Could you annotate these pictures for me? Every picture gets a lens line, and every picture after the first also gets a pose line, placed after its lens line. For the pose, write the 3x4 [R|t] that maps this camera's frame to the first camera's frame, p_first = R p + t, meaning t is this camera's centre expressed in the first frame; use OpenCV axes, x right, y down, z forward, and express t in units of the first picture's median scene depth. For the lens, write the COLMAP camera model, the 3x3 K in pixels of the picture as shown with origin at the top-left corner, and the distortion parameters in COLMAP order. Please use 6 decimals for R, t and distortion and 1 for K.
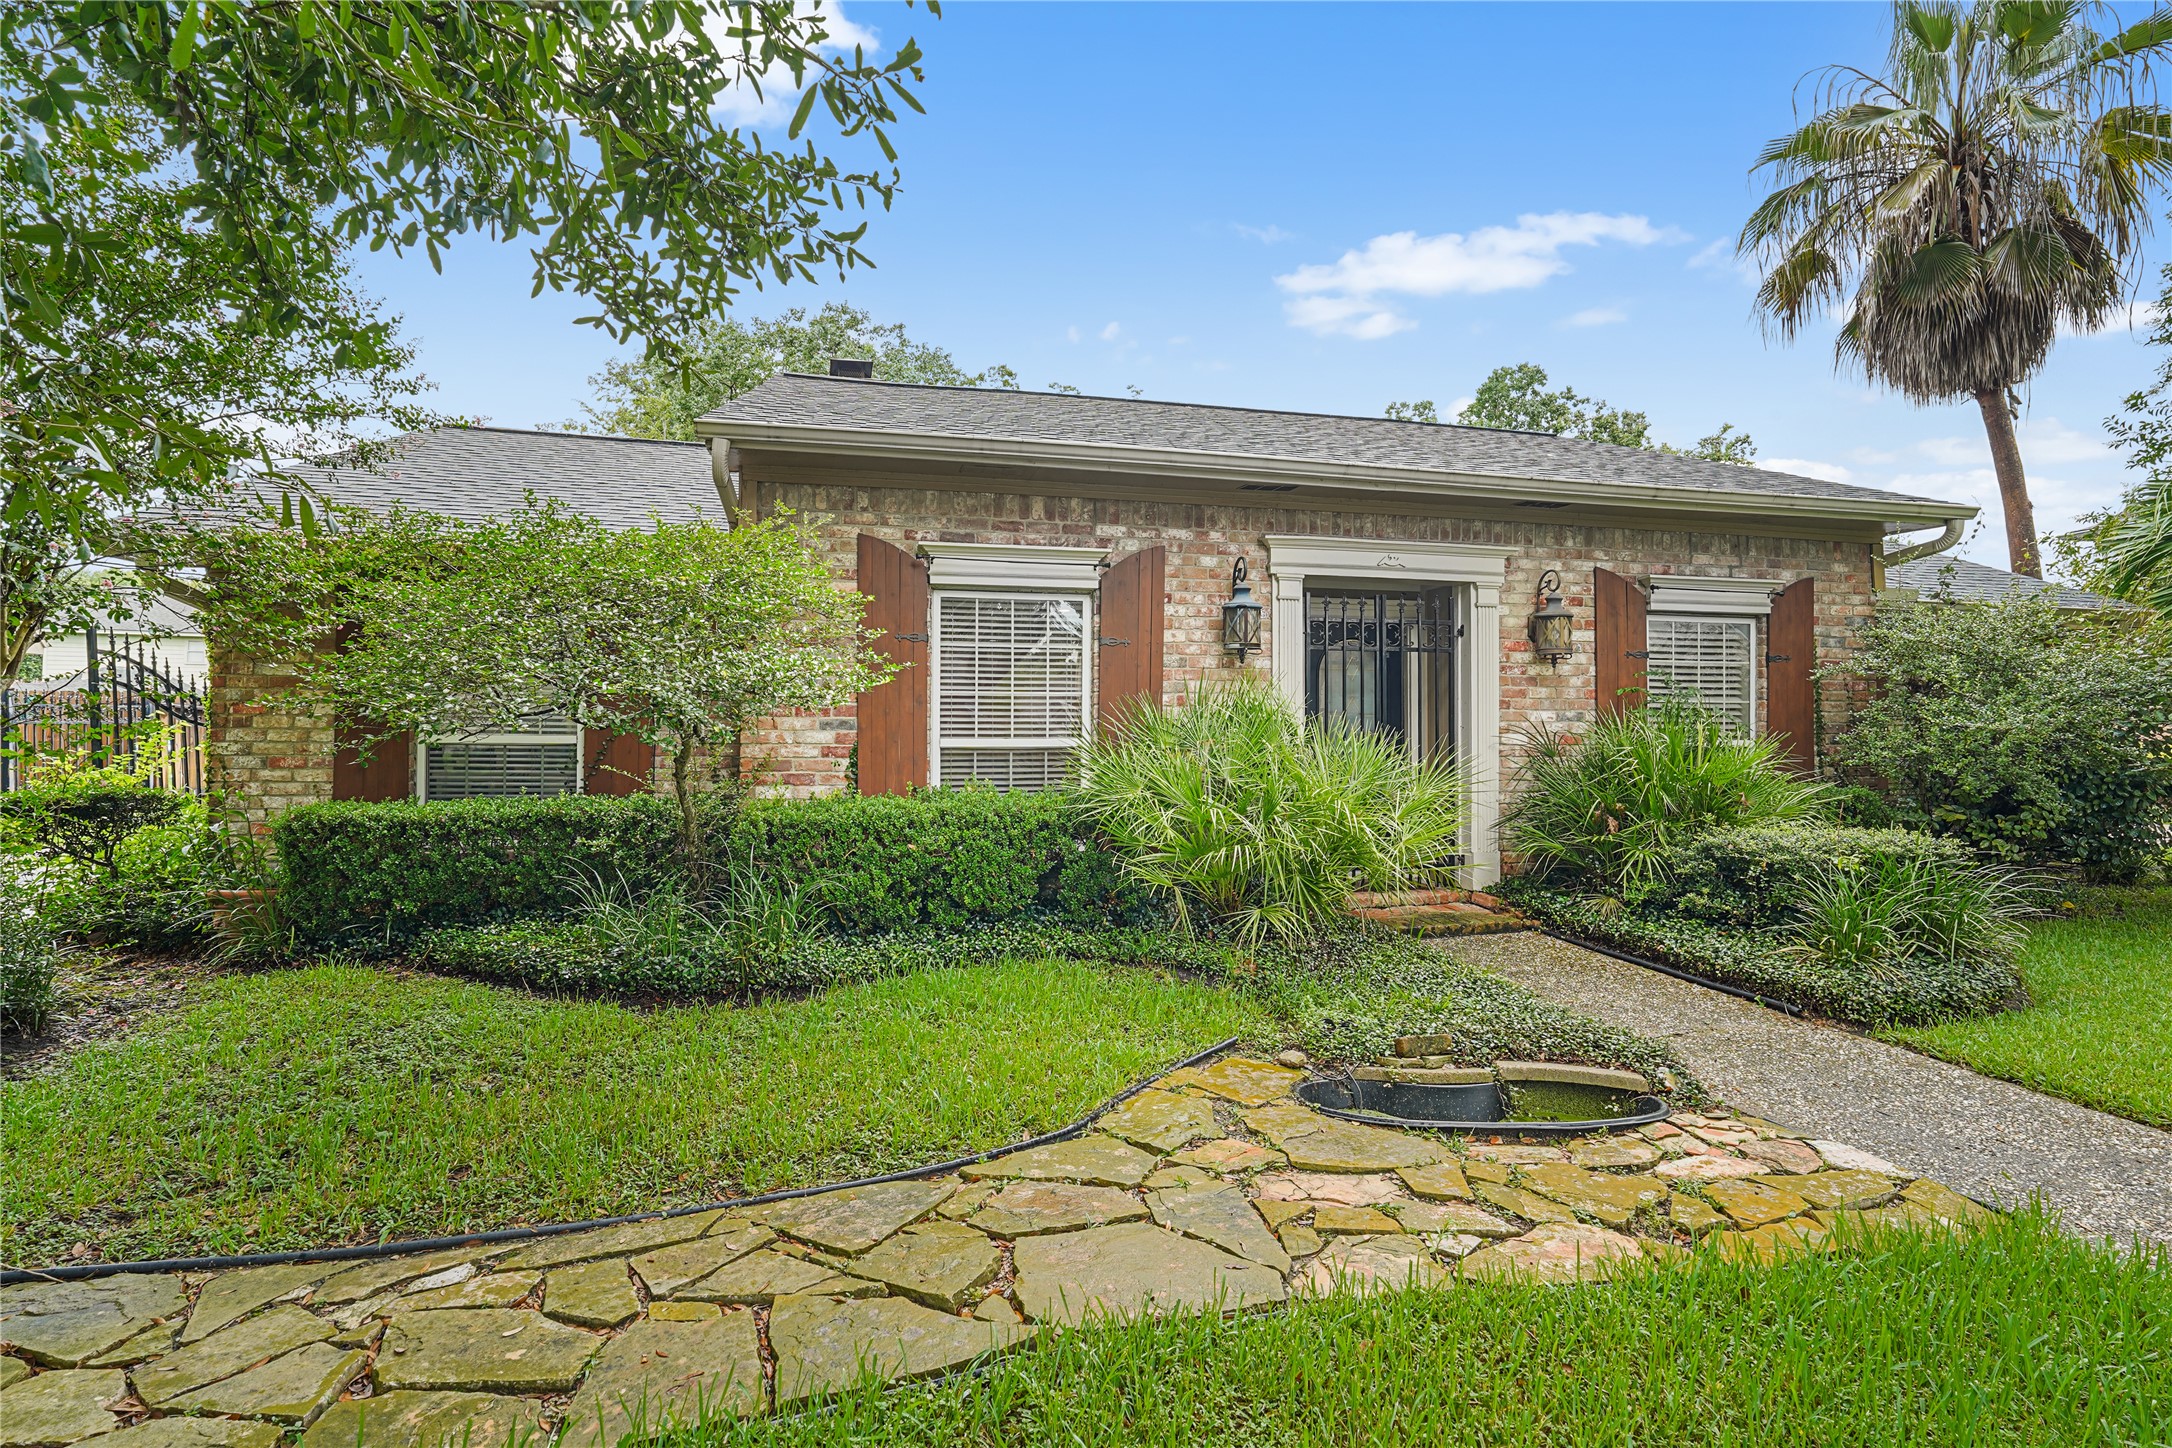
lens RADIAL K [[976.1, 0, 1091.4], [0, 976.1, 725.4], [0, 0, 1]] dist [-0.020011, 0.007909]
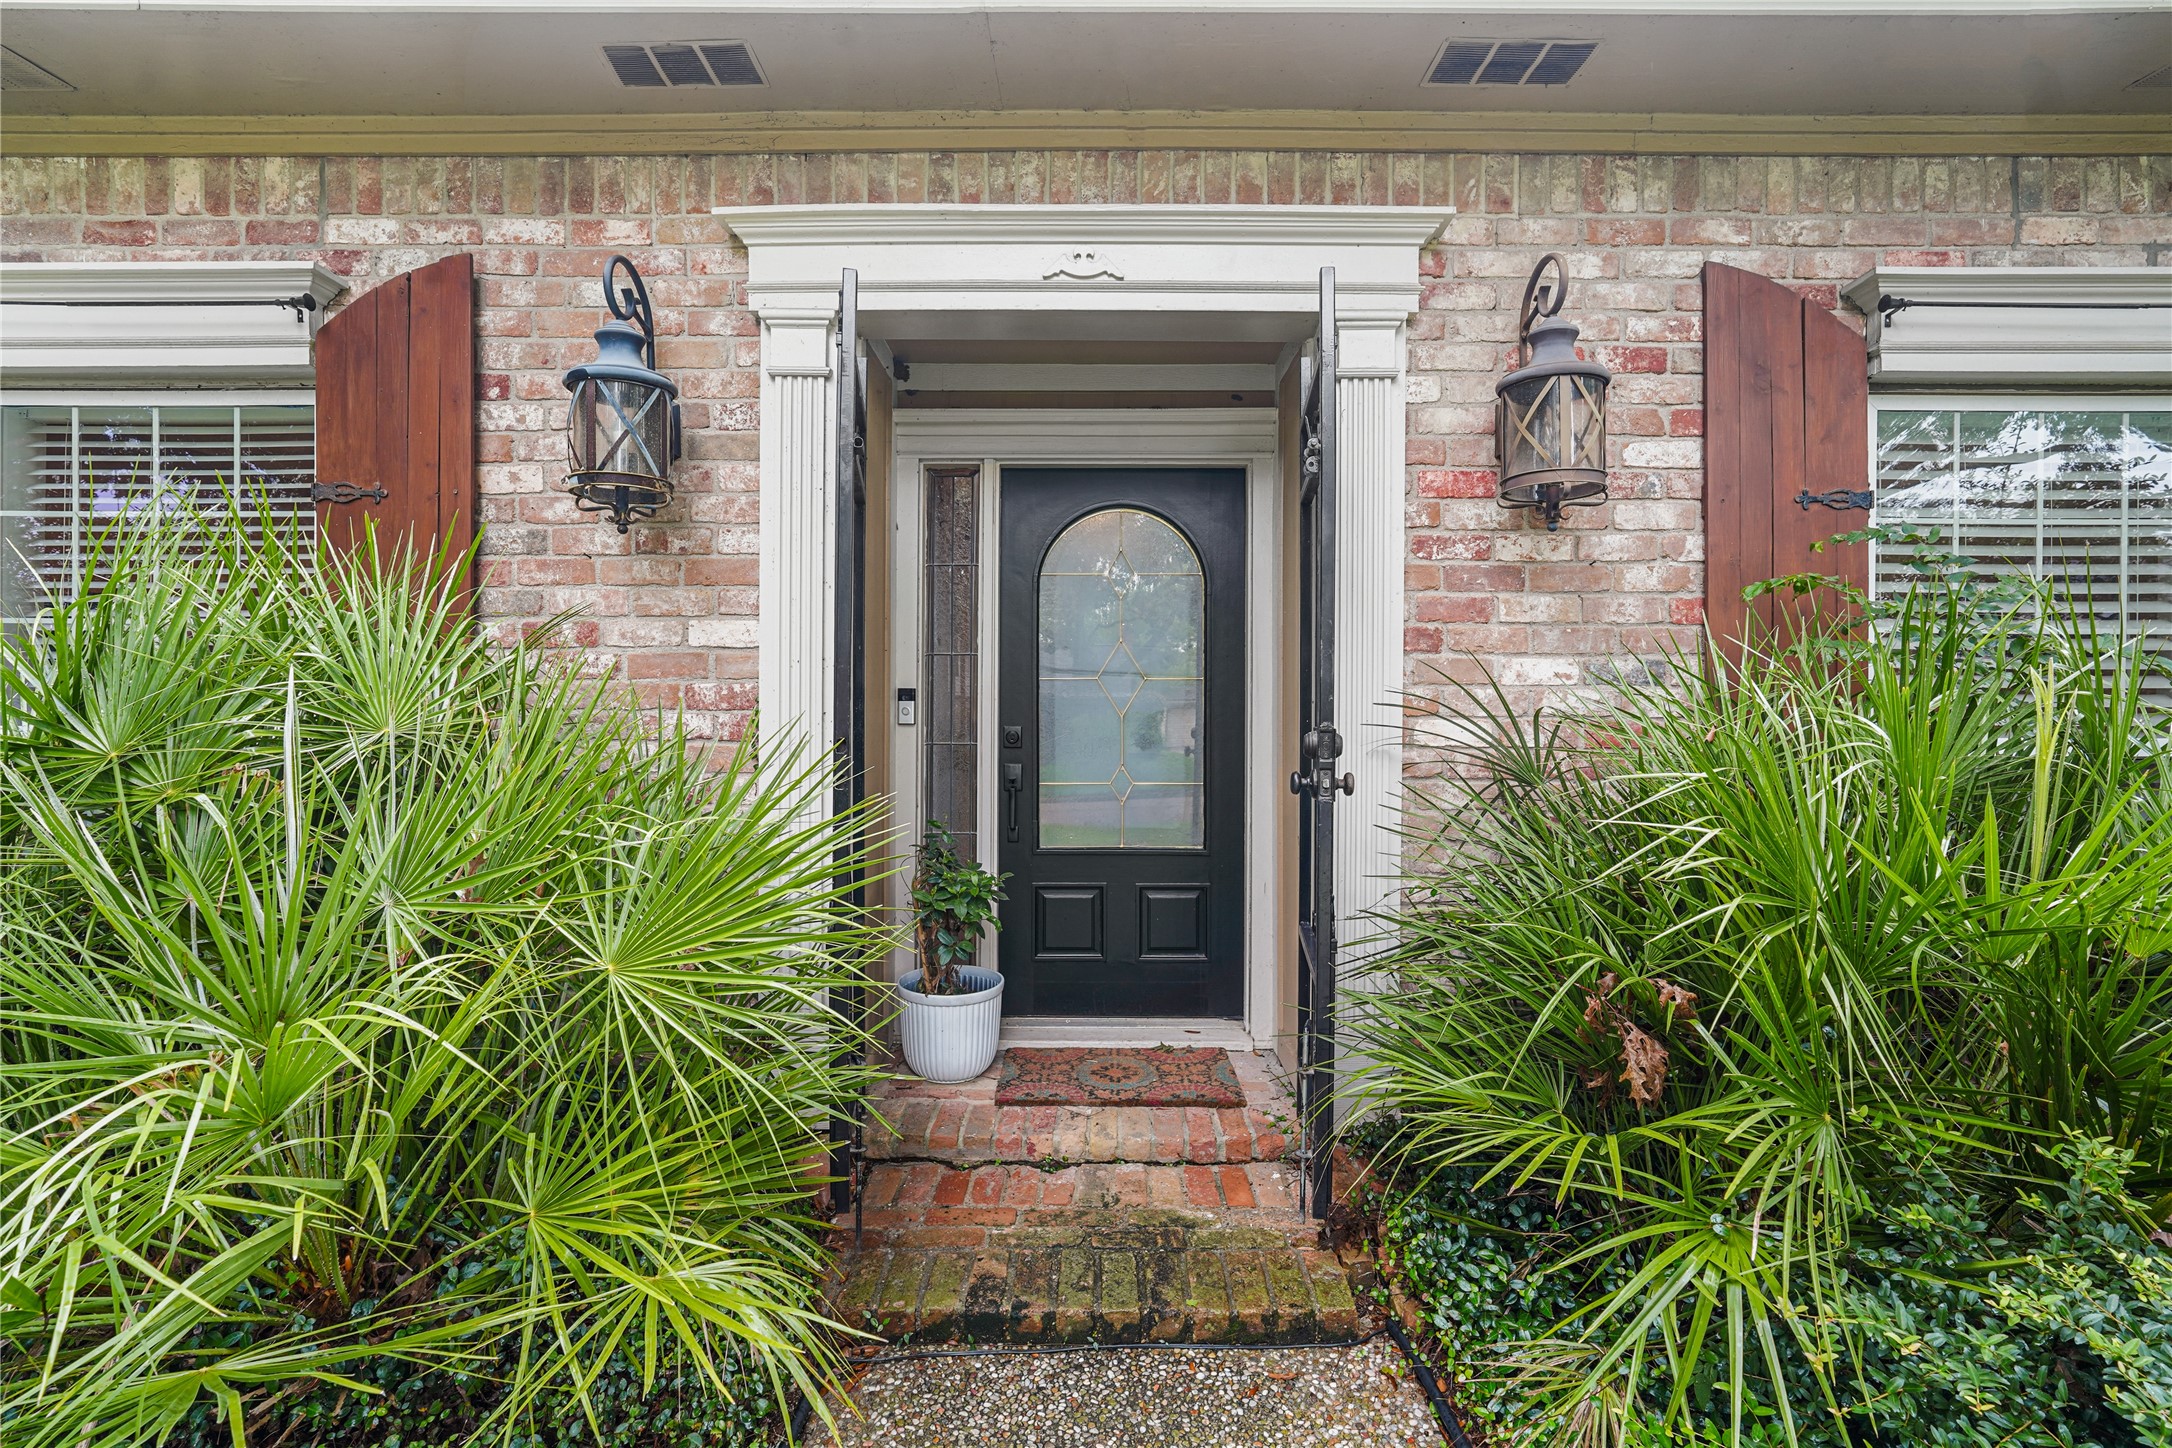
lens RADIAL K [[976.1, 0, 1081.3], [0, 976.1, 724.1], [0, 0, 1]] dist [-0.020011, 0.007909]
pose [[0.975685, 0.003814, -0.219145, 0.378702], [-0.001035, 0.999918, 0.012794, 0.006084], [0.219176, -0.012256, 0.975608, 0.604942]]
